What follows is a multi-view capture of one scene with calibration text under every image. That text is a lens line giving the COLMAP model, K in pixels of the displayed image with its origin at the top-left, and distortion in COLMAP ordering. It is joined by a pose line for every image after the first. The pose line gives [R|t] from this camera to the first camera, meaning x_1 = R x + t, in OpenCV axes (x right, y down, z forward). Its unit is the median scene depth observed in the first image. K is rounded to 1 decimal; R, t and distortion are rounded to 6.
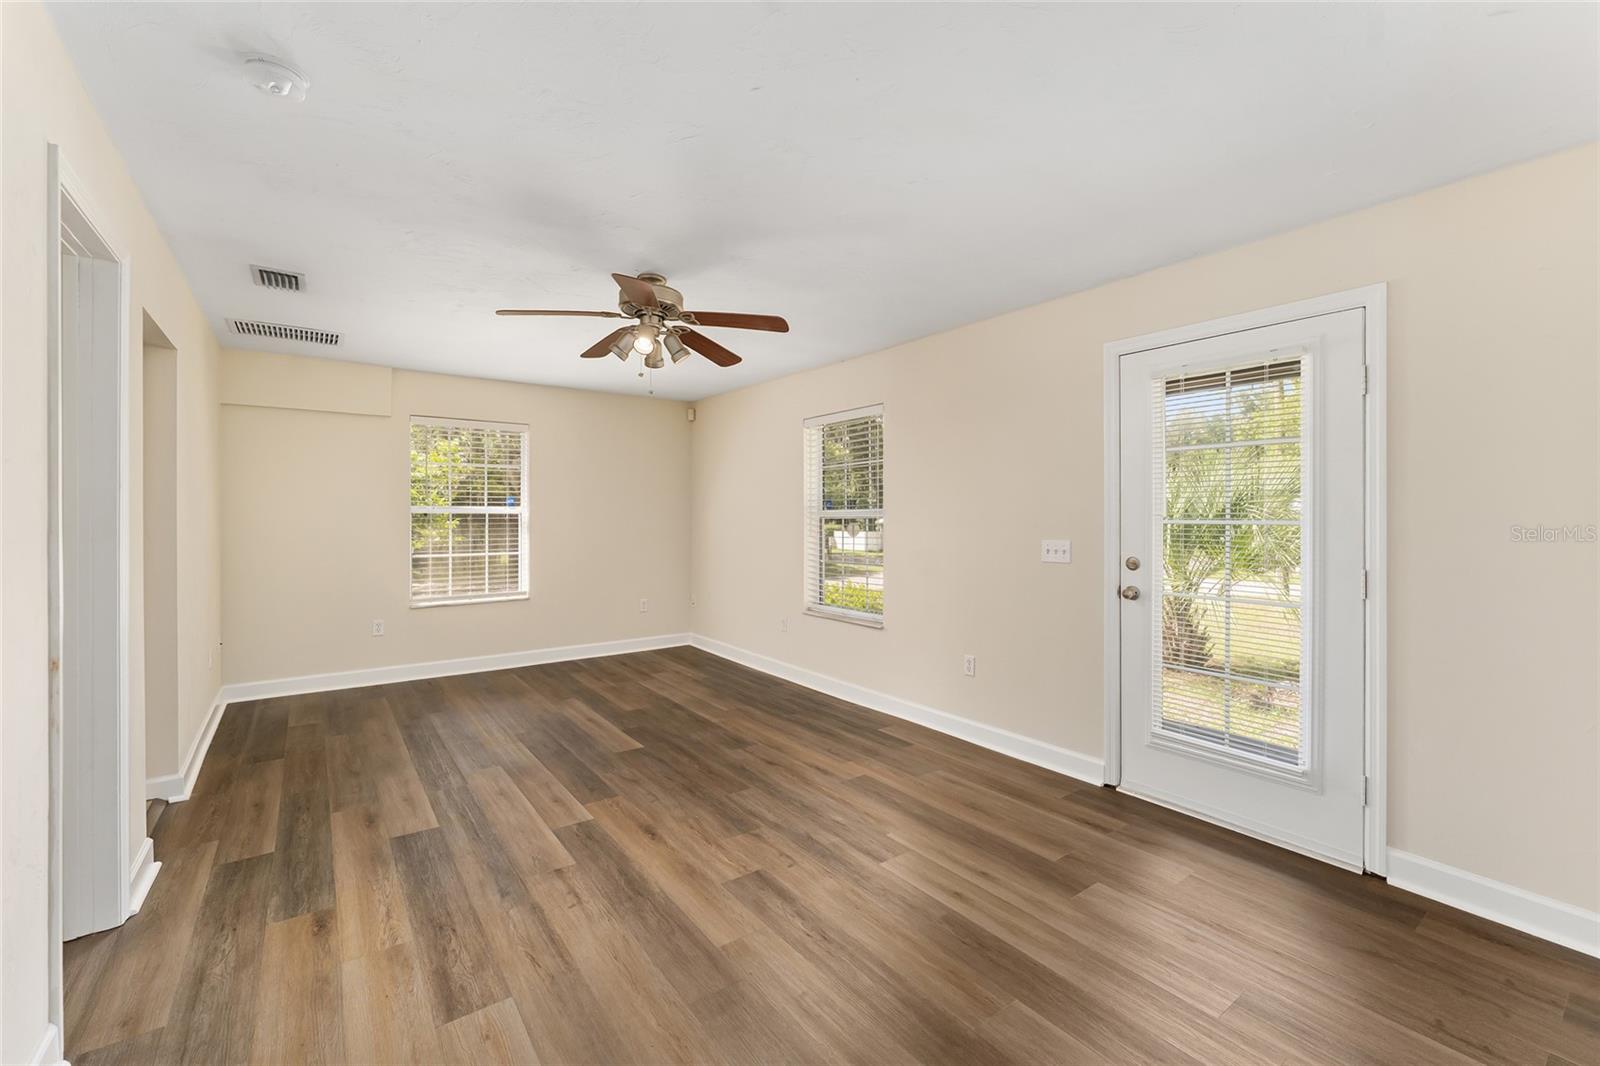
lens RADIAL K [[651.7, 0, 800.9], [0, 651.7, 525.4], [0, 0, 1]] dist [0.000139, -0.000513]
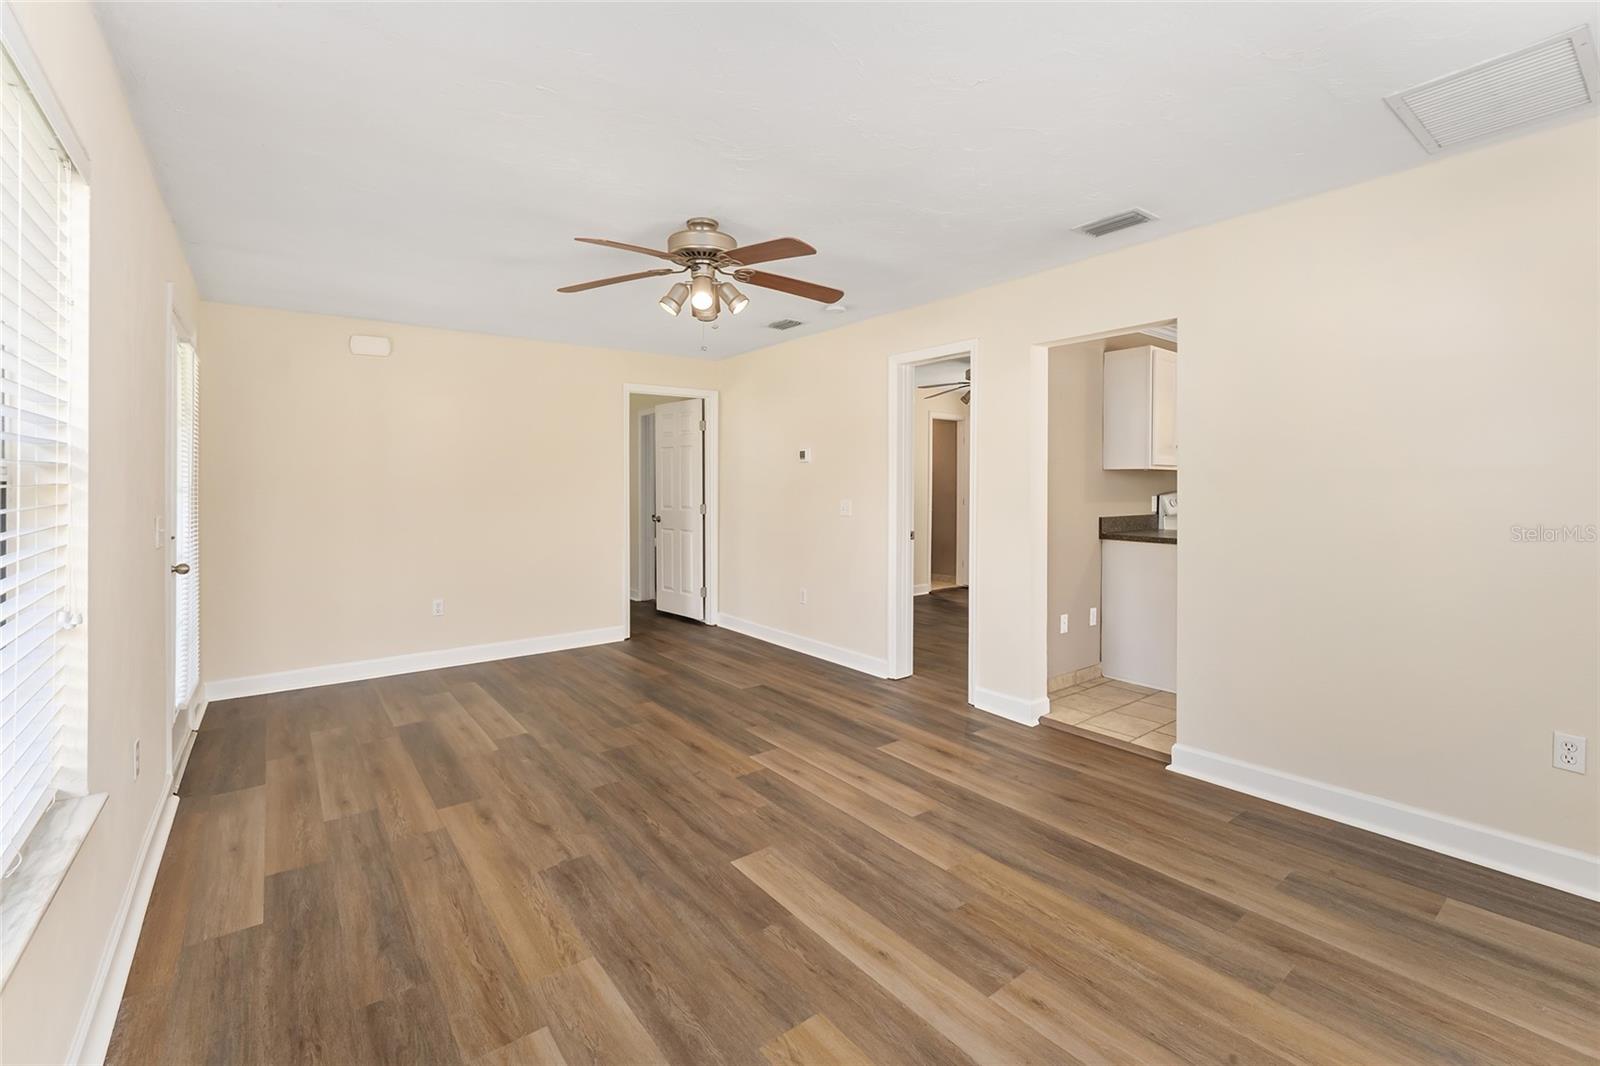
lens RADIAL K [[677.2, 0, 805.4], [0, 677.2, 479.4], [0, 0, 1]] dist [-0.015060, -0.000210]
pose [[-0.999895, -0.001806, -0.014363, -0.350848], [-0.001801, 0.999998, -0.000348, -0.020525], [0.014363, -0.000323, -0.999897, 1.903951]]
